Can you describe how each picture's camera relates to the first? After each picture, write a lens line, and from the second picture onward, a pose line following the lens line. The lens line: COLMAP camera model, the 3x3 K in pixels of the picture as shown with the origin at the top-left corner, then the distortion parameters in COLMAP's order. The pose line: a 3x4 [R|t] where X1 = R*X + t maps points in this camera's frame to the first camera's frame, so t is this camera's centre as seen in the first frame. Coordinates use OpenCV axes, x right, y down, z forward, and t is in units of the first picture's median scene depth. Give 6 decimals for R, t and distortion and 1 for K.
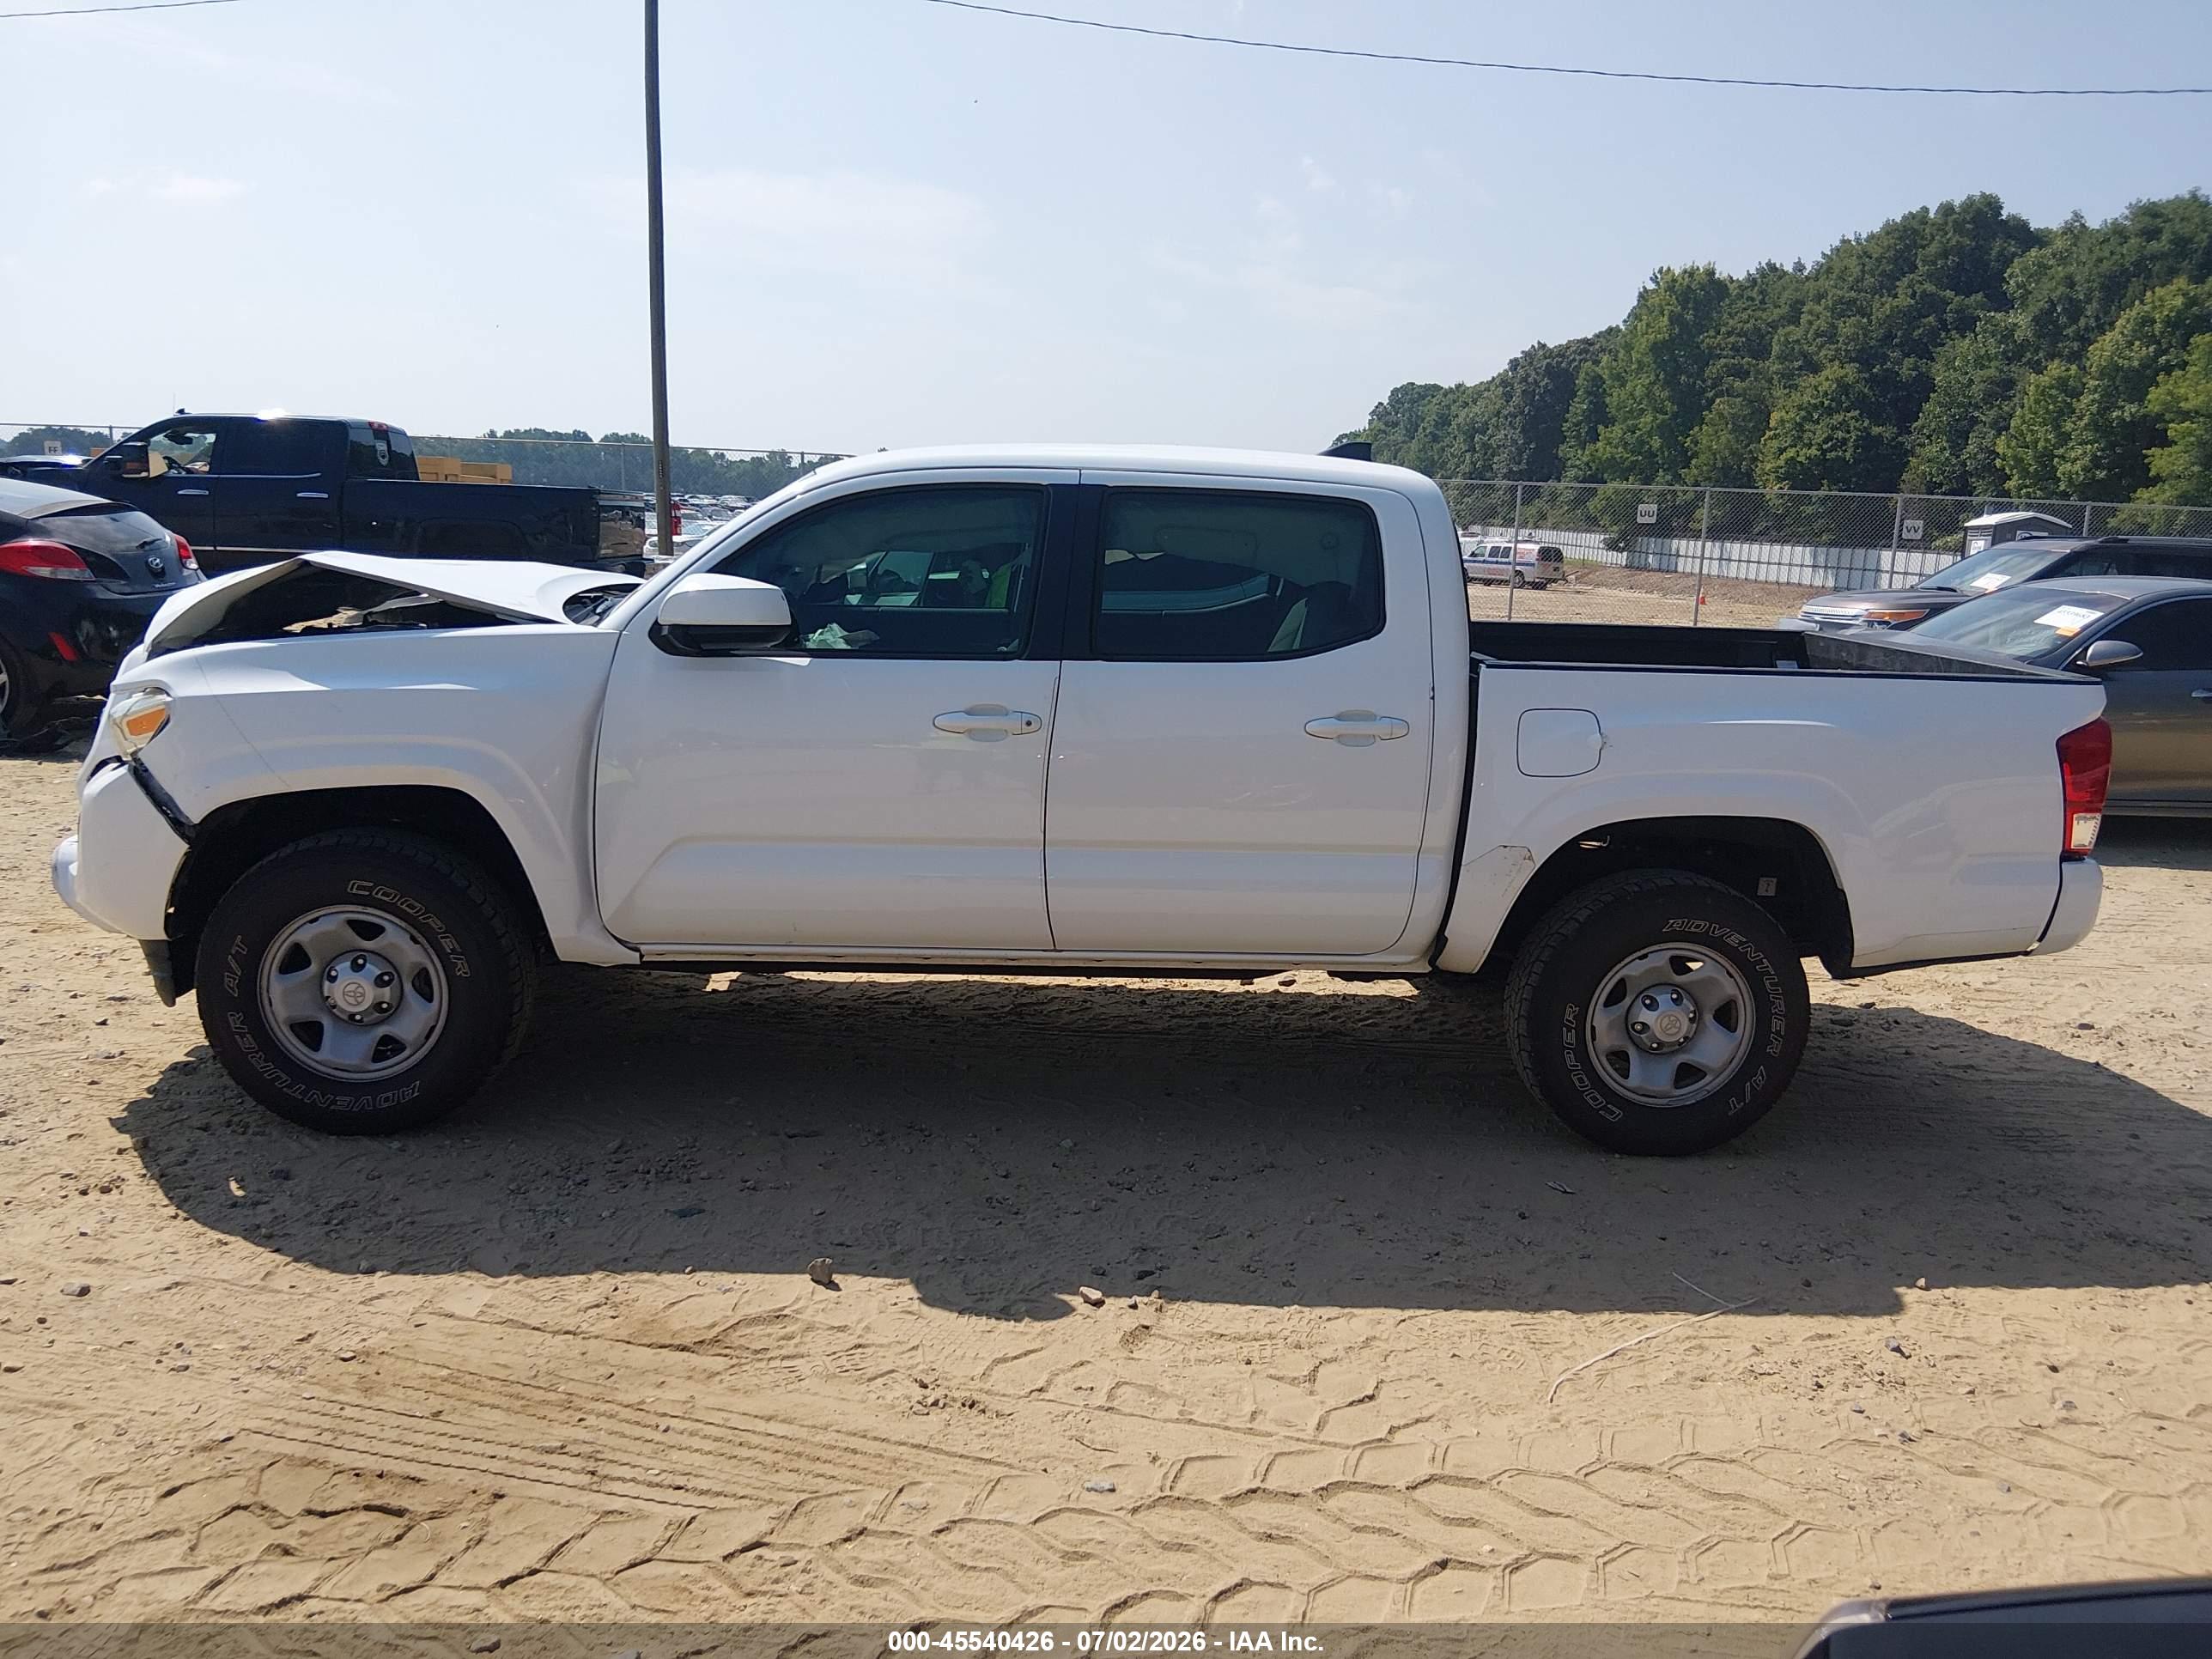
lens RADIAL K [[1673.2, 0, 1106.0], [0, 1673.2, 829.5], [0, 0, 1]] dist [0.085487, -0.153398]
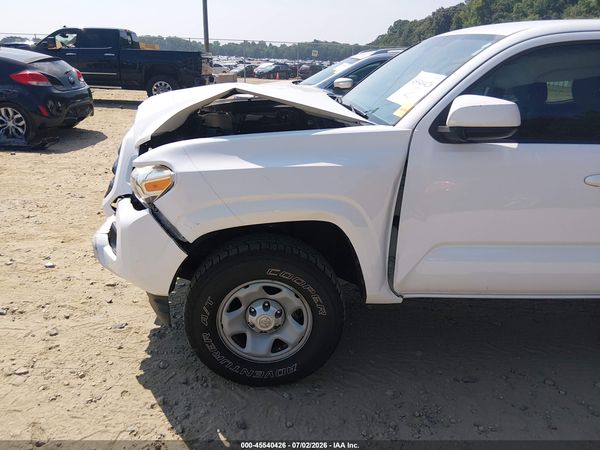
lens RADIAL K [[453.9, 0, 300.0], [0, 453.9, 225.0], [0, 0, 1]] dist [0.085487, -0.153398]
pose [[0.999828, 0.003542, -0.018225, -0.105395], [-0.000592, 0.987217, 0.159383, -0.025207], [0.018556, -0.159345, 0.987049, 0.134925]]
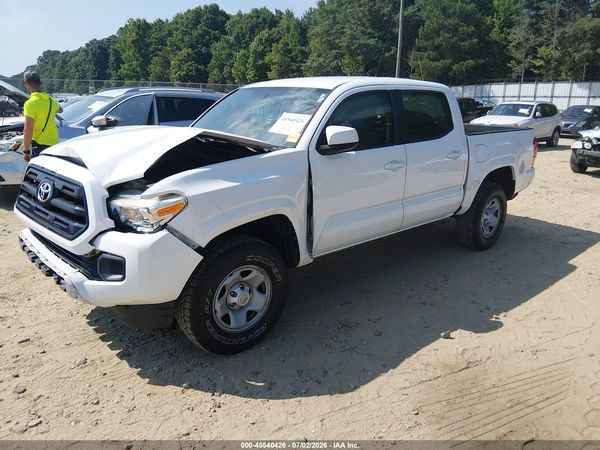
lens RADIAL K [[453.9, 0, 300.0], [0, 453.9, 225.0], [0, 0, 1]] dist [0.085487, -0.153398]
pose [[0.792754, -0.193738, 0.577933, -0.202257], [0.133744, 0.980325, 0.145173, -0.027856], [-0.594688, -0.037792, 0.803068, 0.103737]]
